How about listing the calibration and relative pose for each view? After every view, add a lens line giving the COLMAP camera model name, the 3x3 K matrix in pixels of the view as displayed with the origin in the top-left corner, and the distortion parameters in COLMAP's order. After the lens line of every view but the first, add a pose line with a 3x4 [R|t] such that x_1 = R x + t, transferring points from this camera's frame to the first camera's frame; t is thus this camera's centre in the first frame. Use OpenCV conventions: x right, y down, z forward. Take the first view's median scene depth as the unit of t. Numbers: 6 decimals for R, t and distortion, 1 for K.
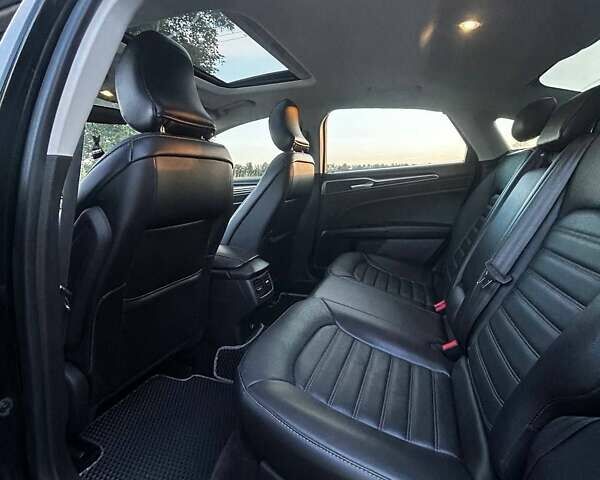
lens RADIAL K [[322.6, 0, 299.5], [0, 322.6, 237.8], [0, 0, 1]] dist [0.000720, 0.000301]
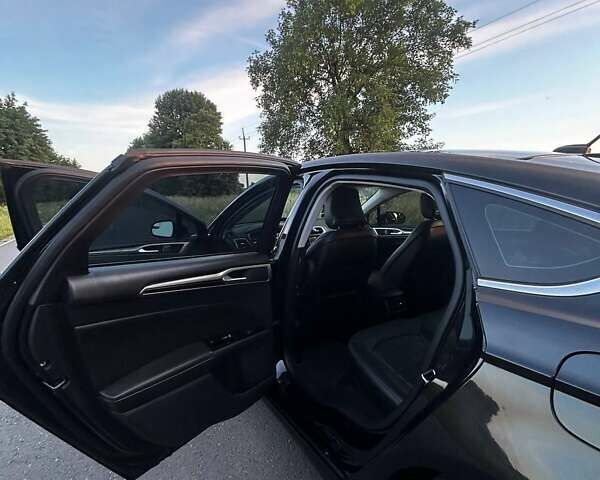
lens RADIAL K [[322.6, 0, 299.5], [0, 322.6, 237.8], [0, 0, 1]] dist [0.000720, 0.000301]
pose [[0.784623, 0.098964, -0.612024, 0.476045], [-0.118620, 0.992904, 0.008480, -0.148910], [0.608520, 0.065945, 0.790794, -0.614576]]
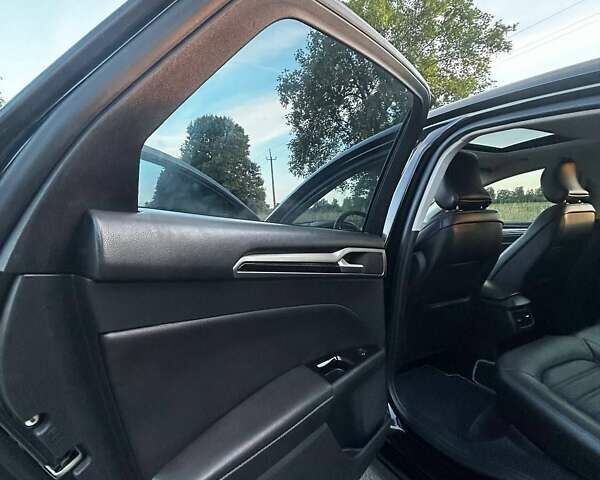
lens RADIAL K [[322.6, 0, 299.5], [0, 322.6, 237.8], [0, 0, 1]] dist [0.000720, 0.000301]
pose [[0.734649, 0.051212, -0.676512, 0.073095], [-0.108371, 0.993202, -0.042499, -0.008361], [0.669736, 0.104537, 0.735205, -0.474063]]
